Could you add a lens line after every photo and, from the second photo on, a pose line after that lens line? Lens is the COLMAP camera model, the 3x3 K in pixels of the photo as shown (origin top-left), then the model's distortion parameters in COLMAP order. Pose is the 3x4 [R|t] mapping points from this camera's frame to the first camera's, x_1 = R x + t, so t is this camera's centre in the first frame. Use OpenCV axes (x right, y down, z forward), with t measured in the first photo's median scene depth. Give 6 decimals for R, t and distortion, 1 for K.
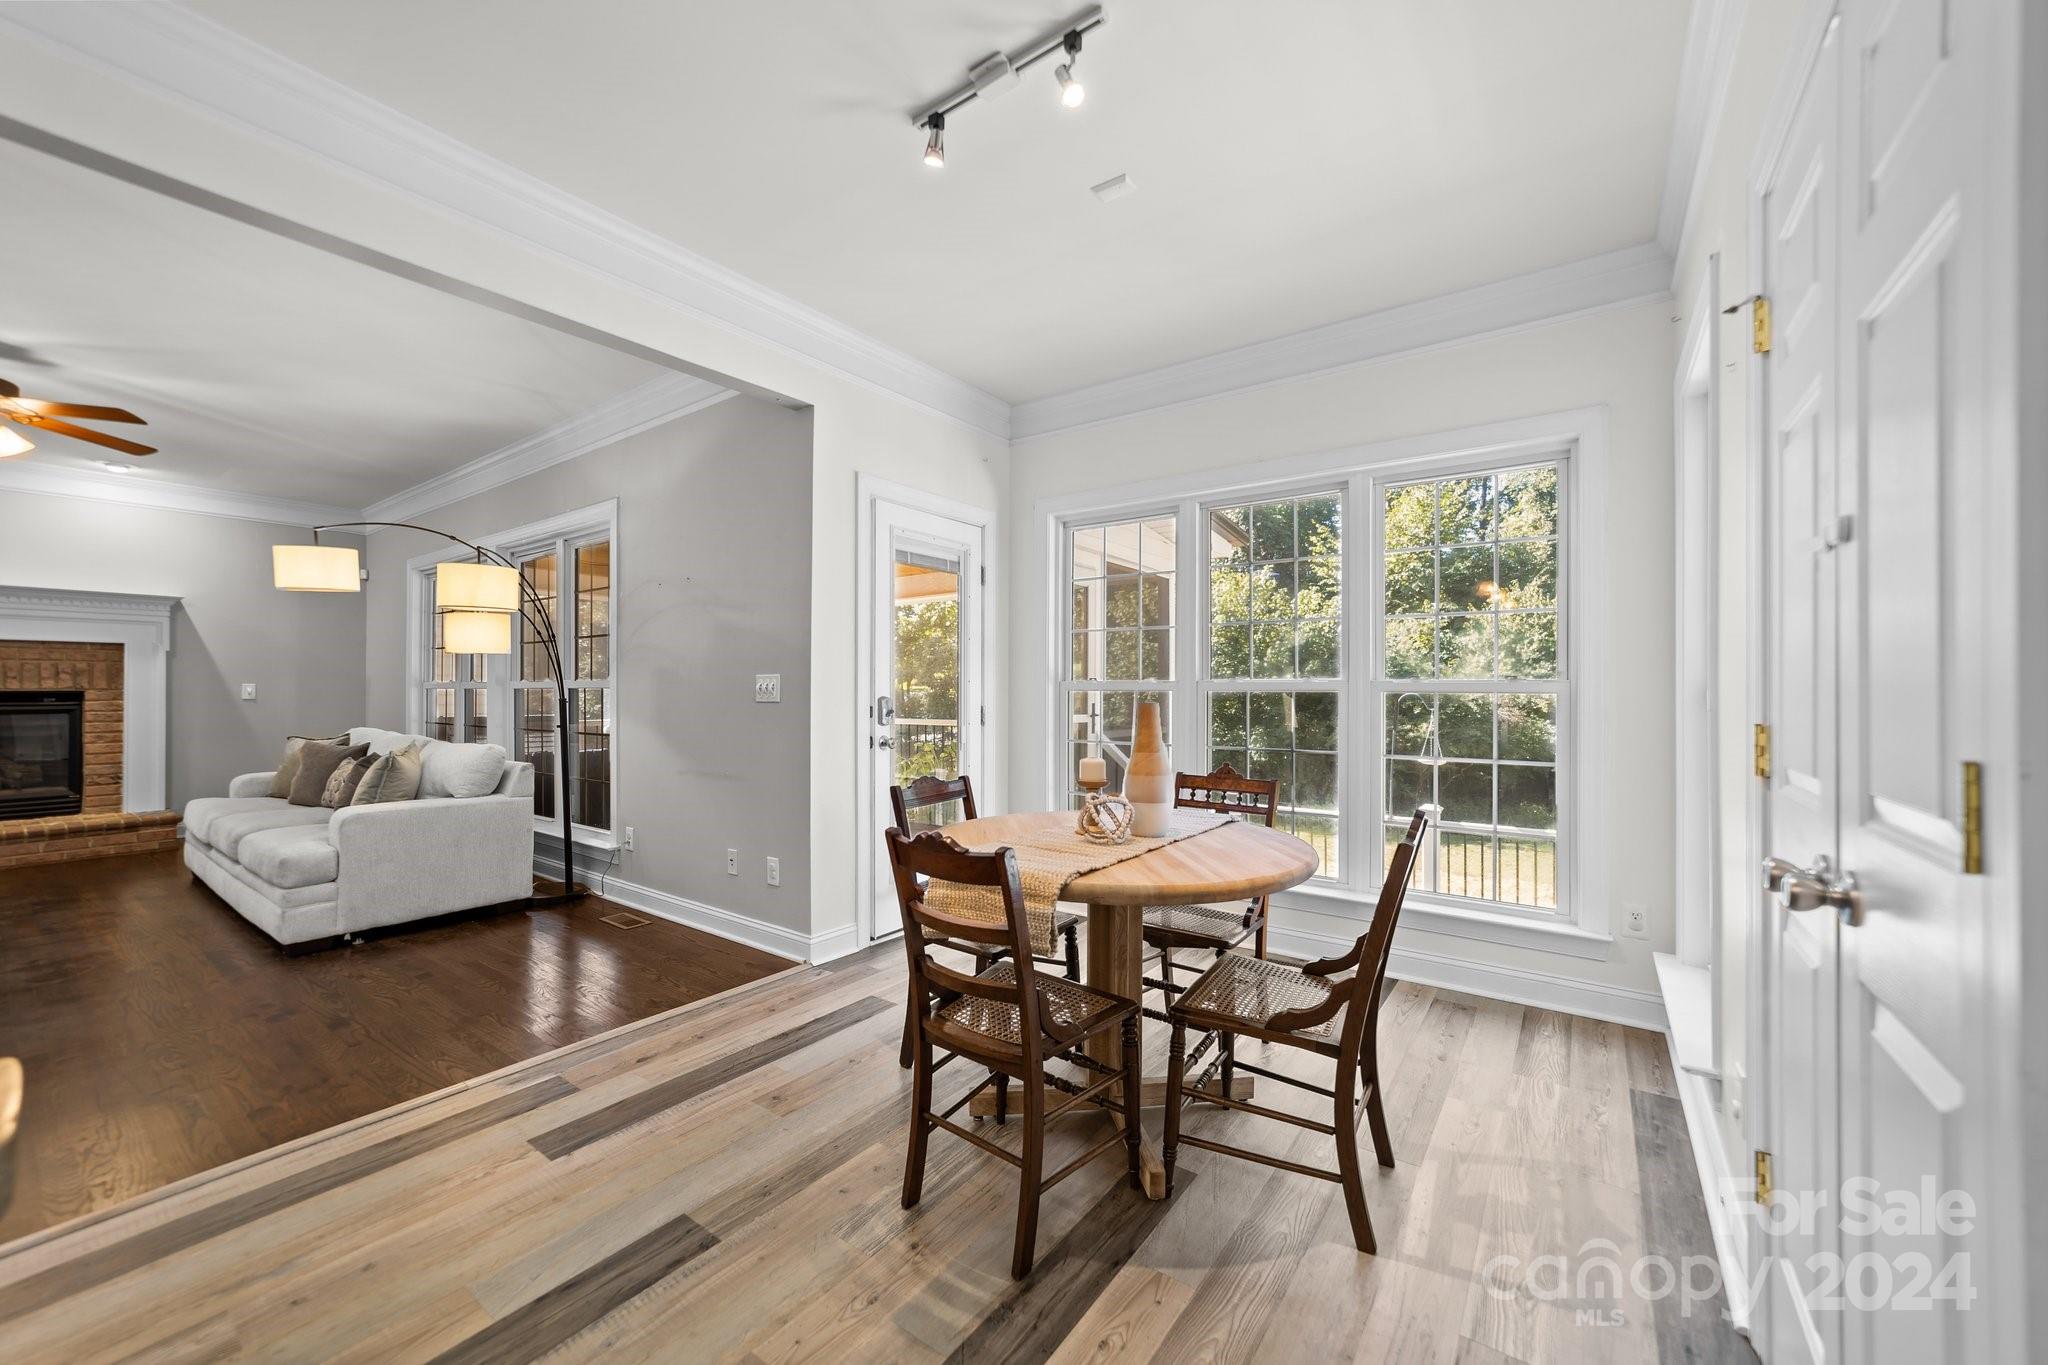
lens RADIAL K [[786.5, 0, 1022.0], [0, 786.5, 686.2], [0, 0, 1]] dist [-0.019217, 0.008304]
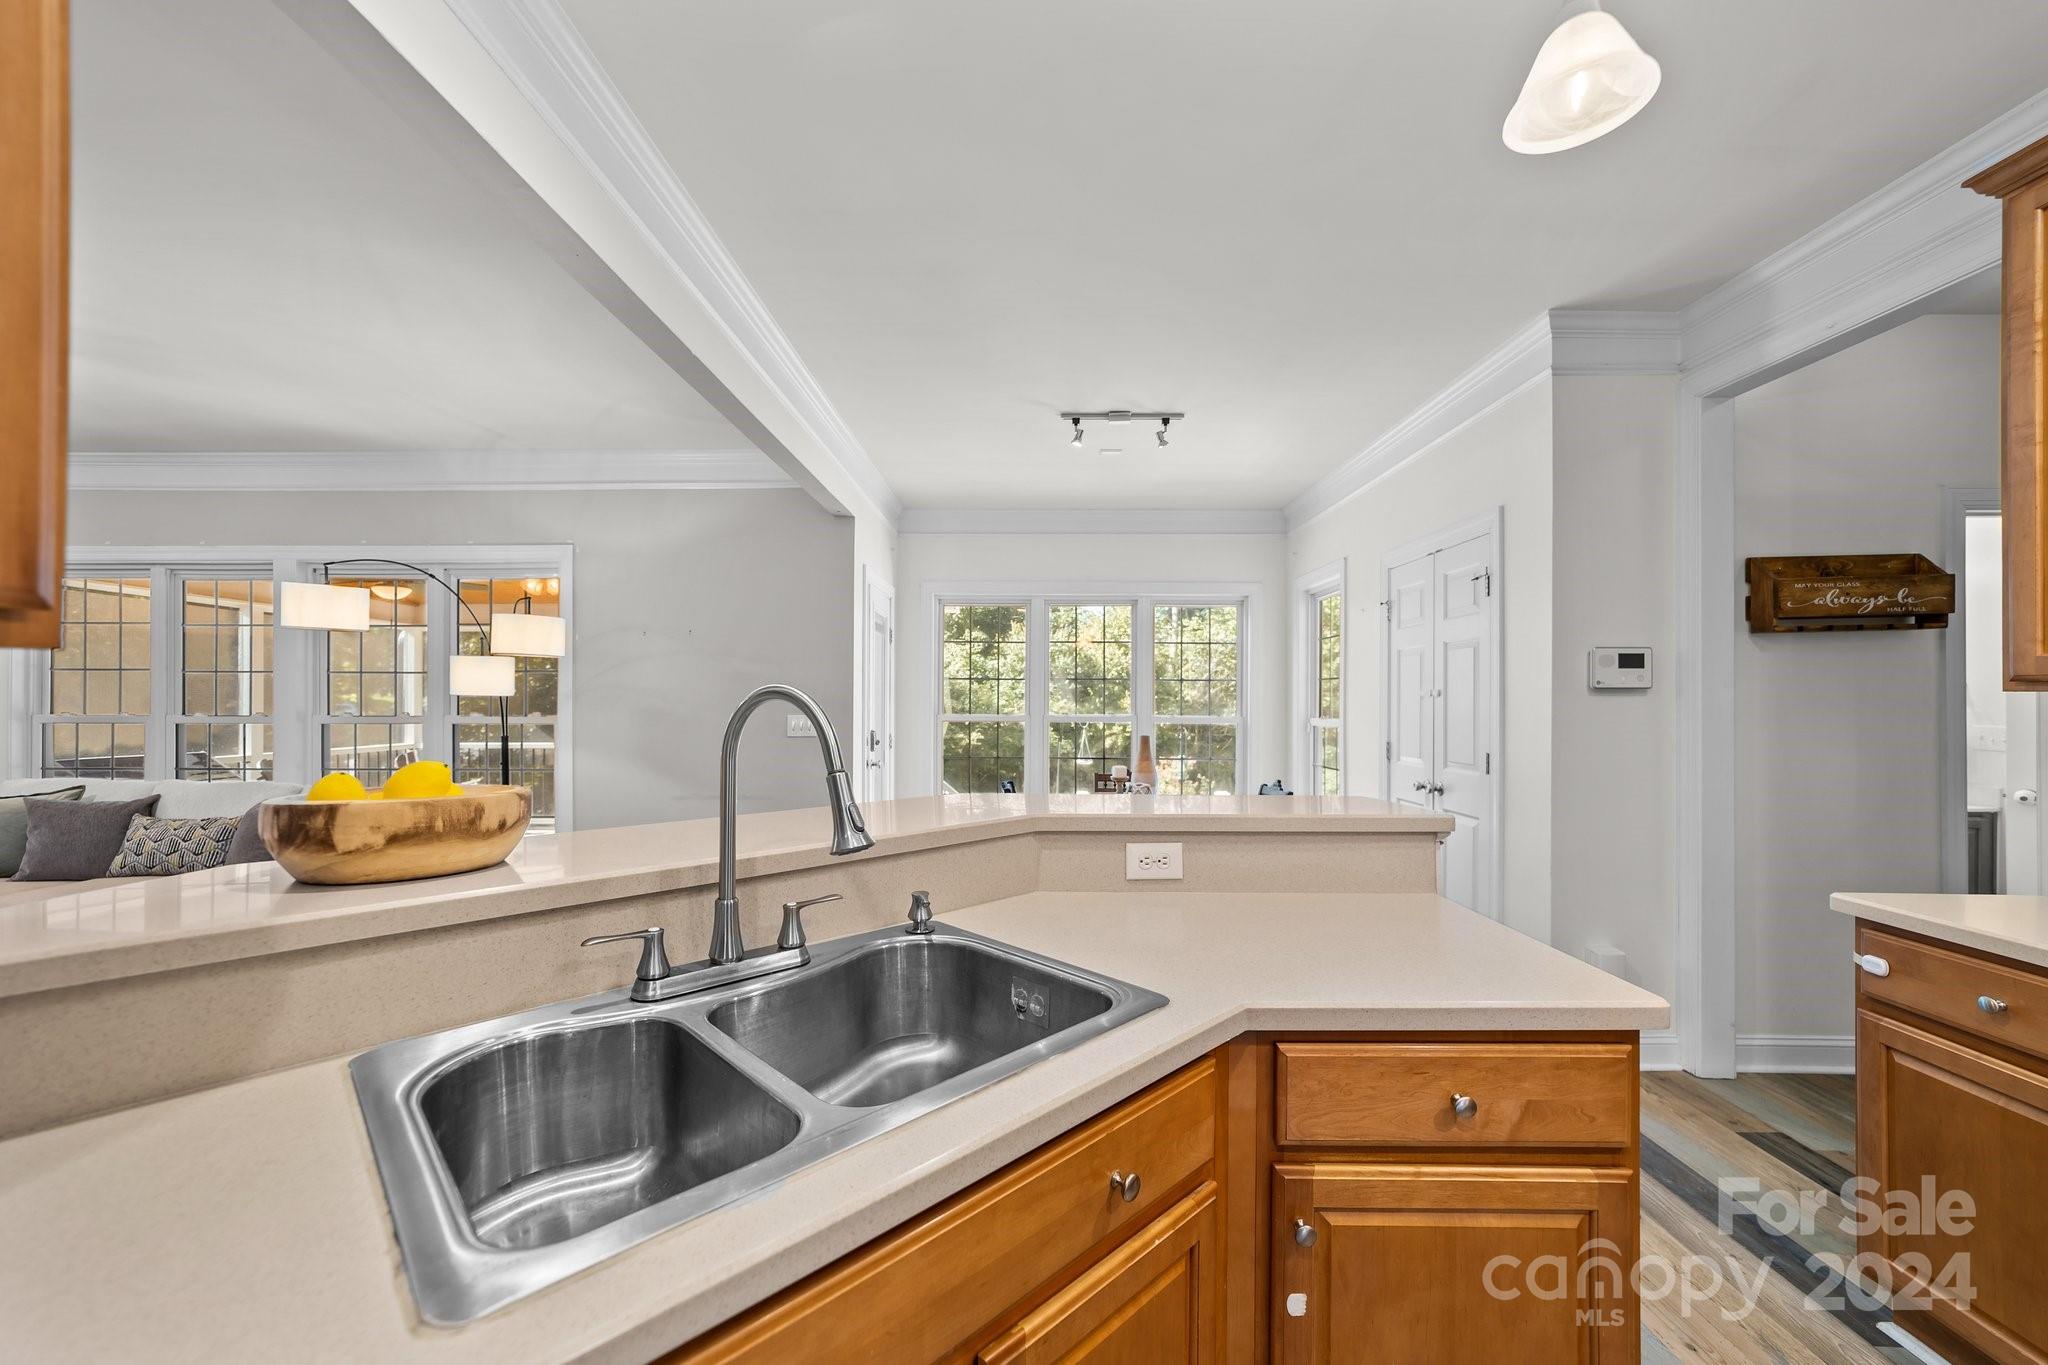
lens RADIAL K [[790.0, 0, 1018.7], [0, 790.0, 696.6], [0, 0, 1]] dist [-0.019344, 0.008755]
pose [[0.818899, 0.003889, 0.573924, -0.556911], [-0.004582, 0.999989, -0.000238, -0.033570], [-0.573919, -0.002435, 0.818909, -0.190874]]
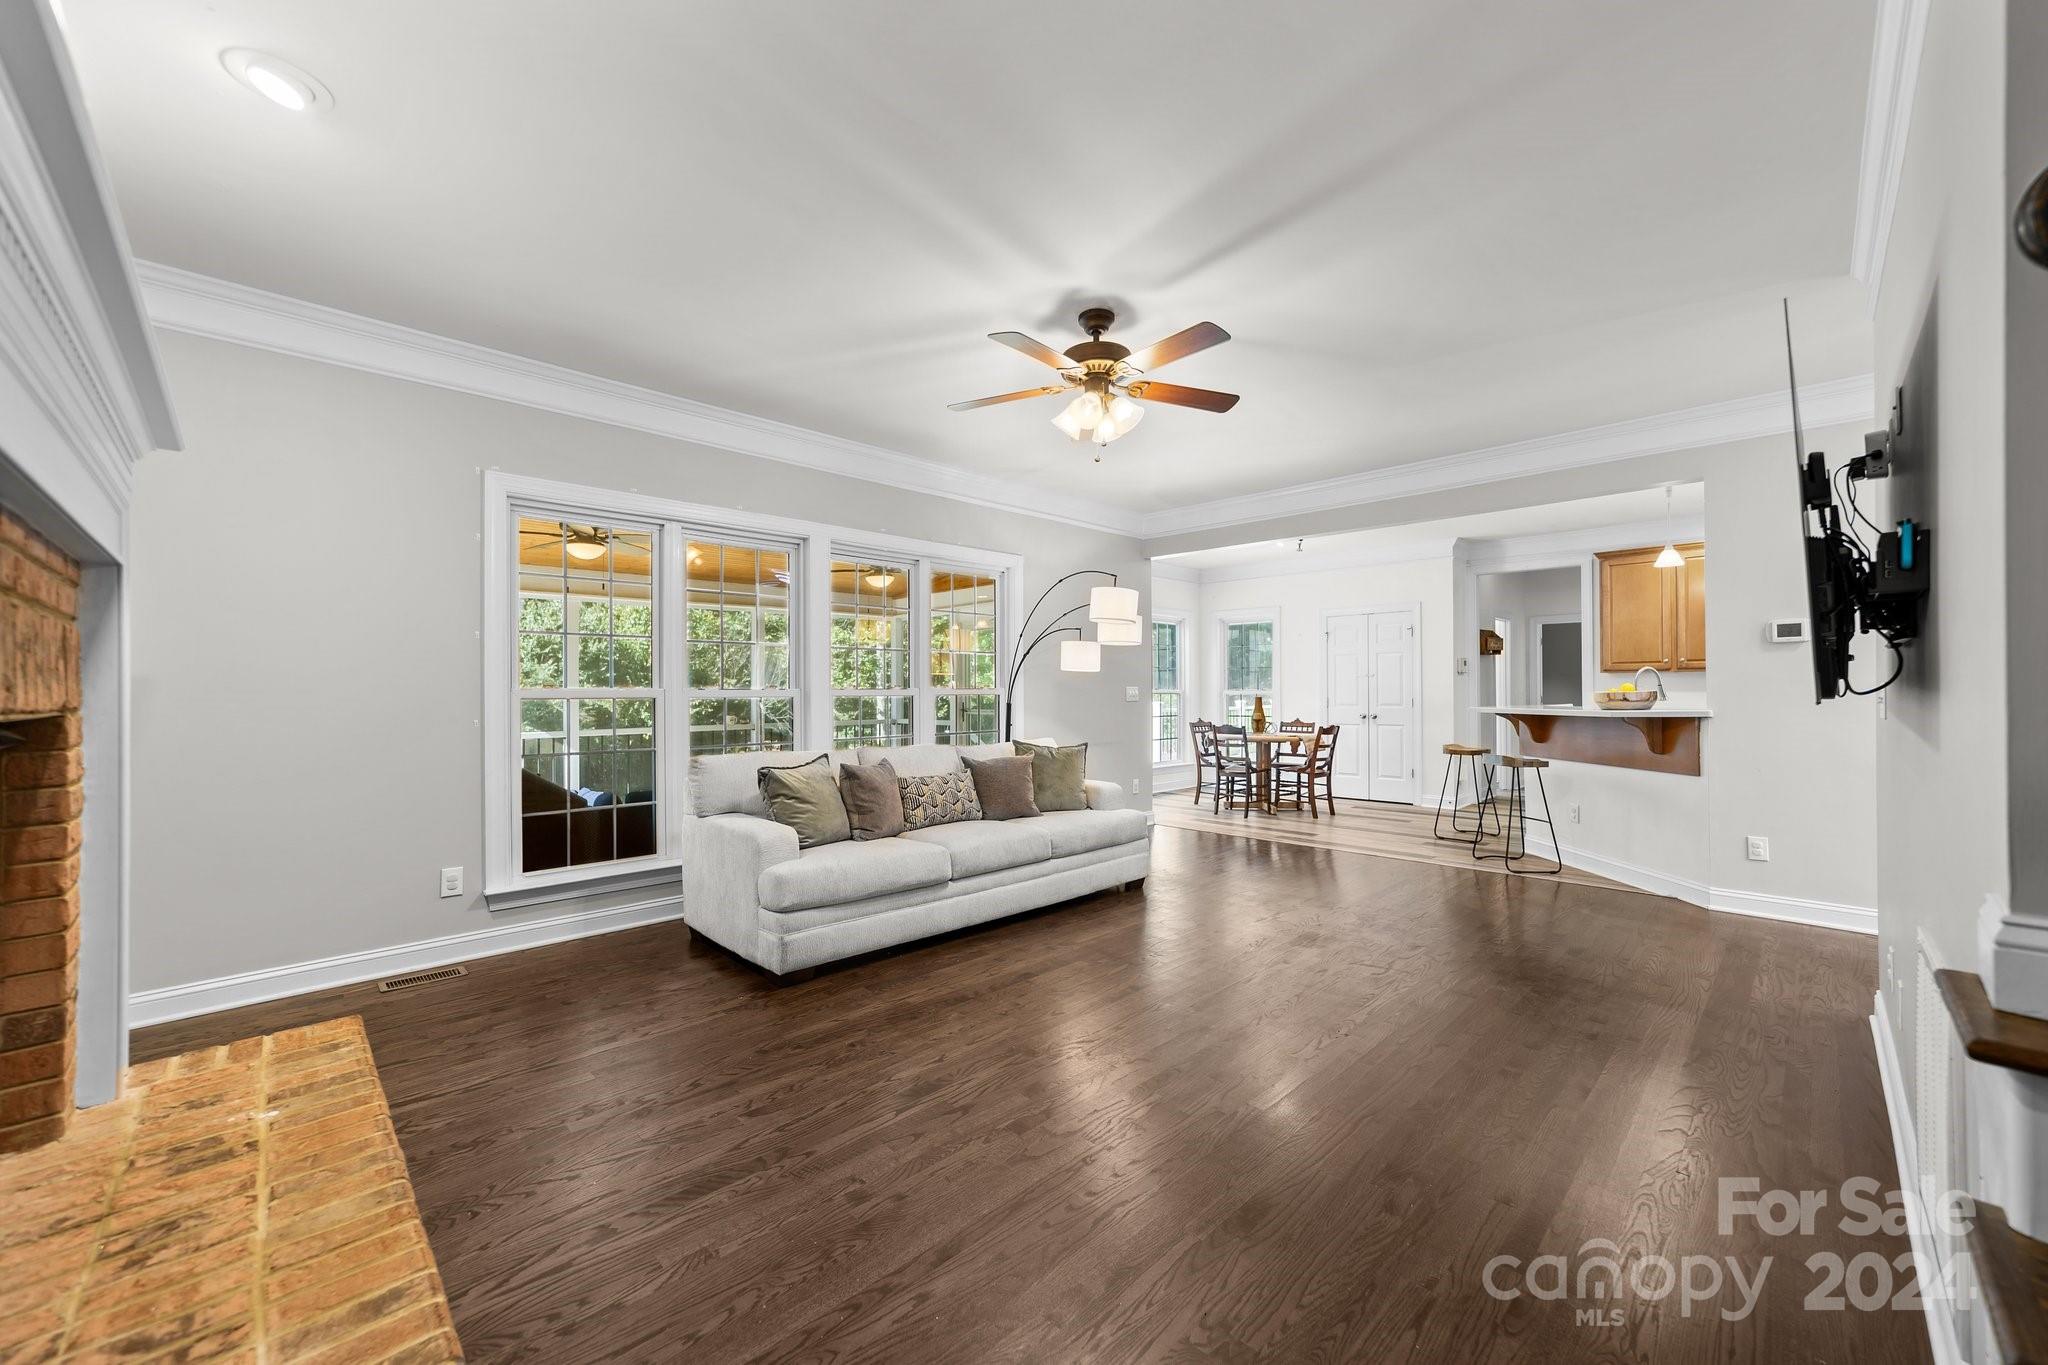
lens RADIAL K [[786.5, 0, 1022.0], [0, 786.5, 686.2], [0, 0, 1]] dist [-0.019217, 0.008304]
pose [[0.165417, 0.004200, 0.986215, -1.668835], [0.001736, 0.999988, -0.004550, -0.004057], [-0.986222, 0.002464, 0.165408, 0.691380]]
